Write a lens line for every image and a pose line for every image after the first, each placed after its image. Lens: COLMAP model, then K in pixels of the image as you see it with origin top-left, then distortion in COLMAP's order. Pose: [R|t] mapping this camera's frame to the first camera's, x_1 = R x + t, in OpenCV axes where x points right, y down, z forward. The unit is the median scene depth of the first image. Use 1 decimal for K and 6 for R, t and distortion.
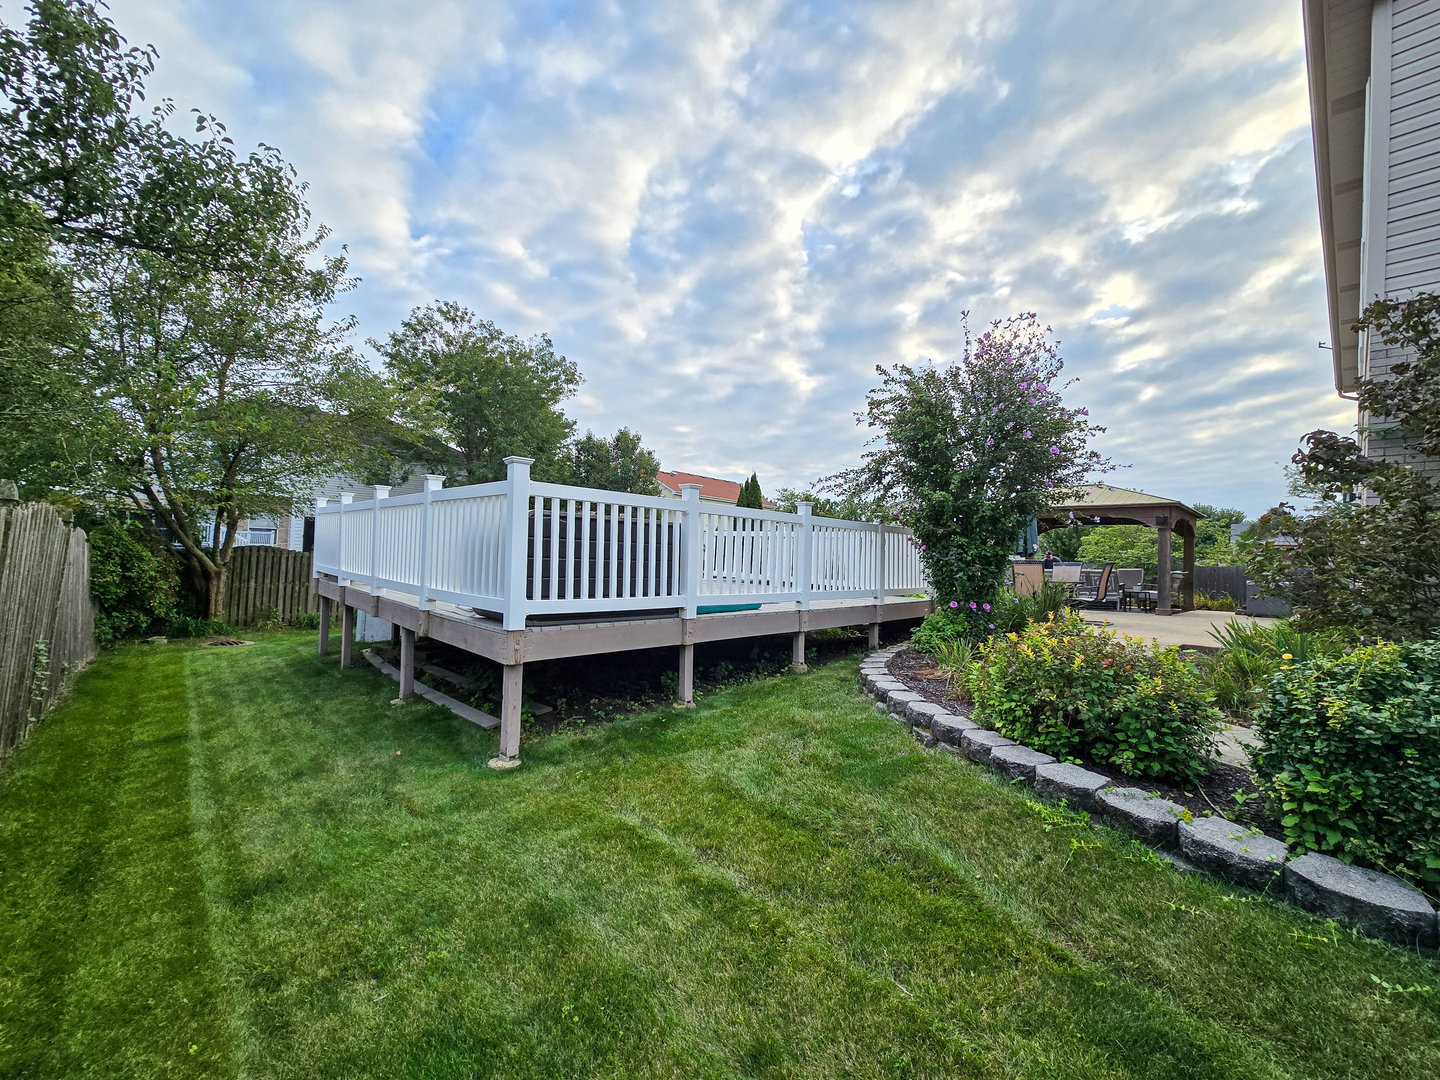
lens RADIAL K [[590.3, 0, 717.7], [0, 590.3, 532.2], [0, 0, 1]] dist [-0.000787, 0.000164]
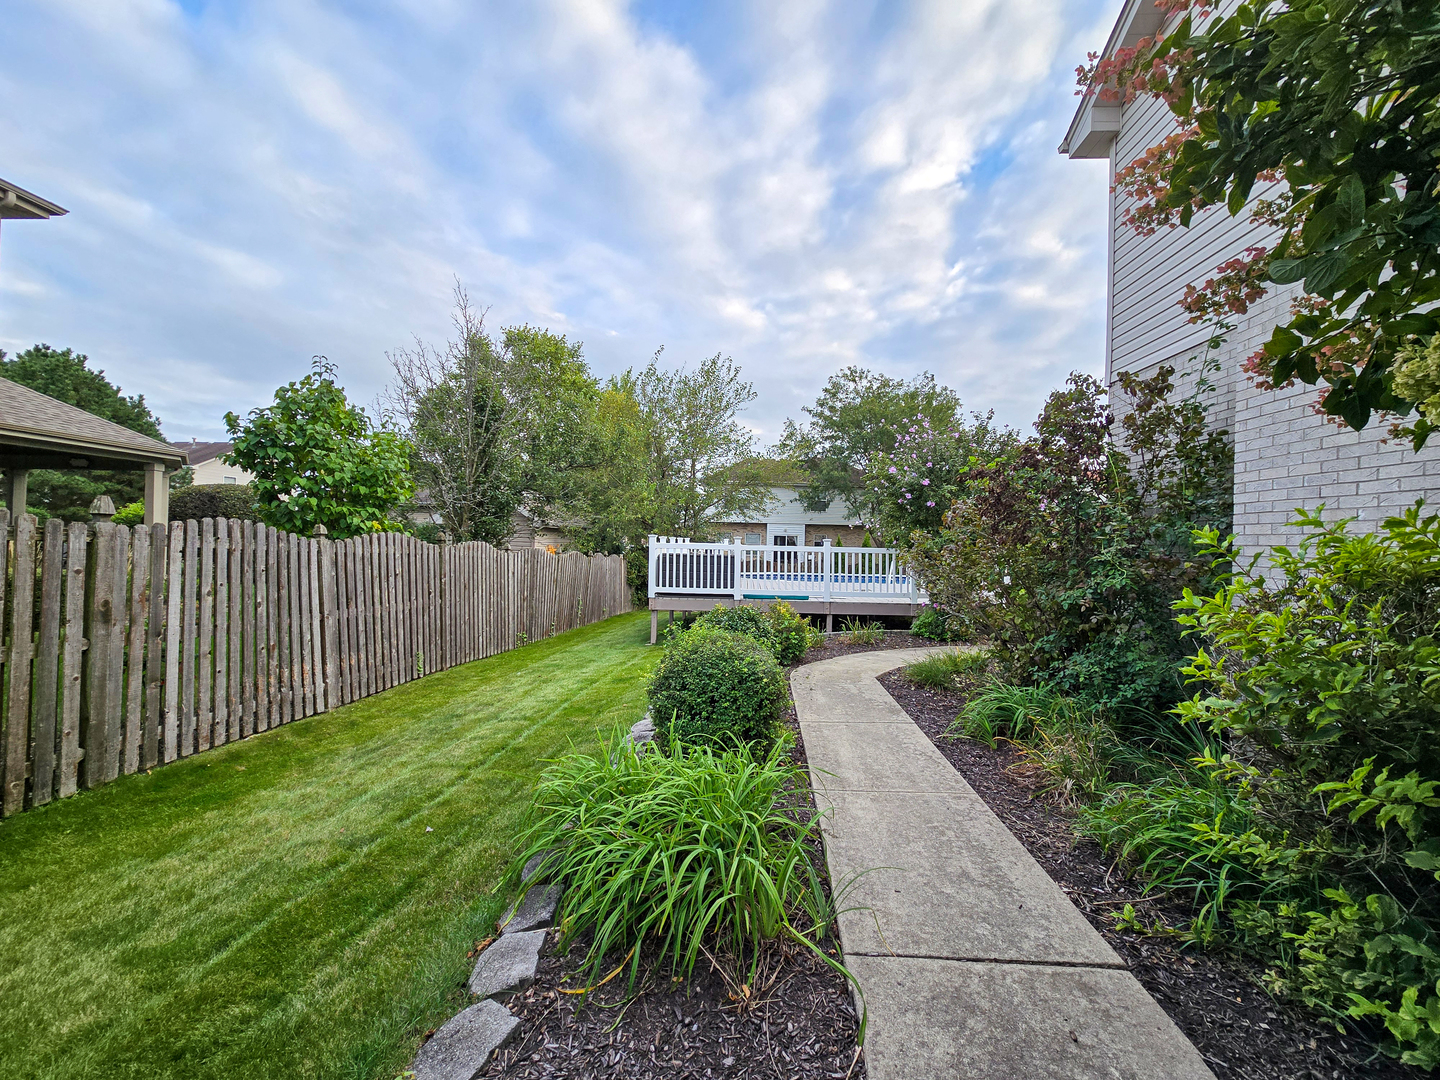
lens RADIAL K [[590.3, 0, 721.6], [0, 590.3, 542.3], [0, 0, 1]] dist [-0.000787, 0.000164]
pose [[0.690747, -0.022090, -0.722759, 1.359343], [0.033979, 0.999421, 0.001929, -0.074288], [0.722298, -0.025891, 0.691097, -0.569188]]
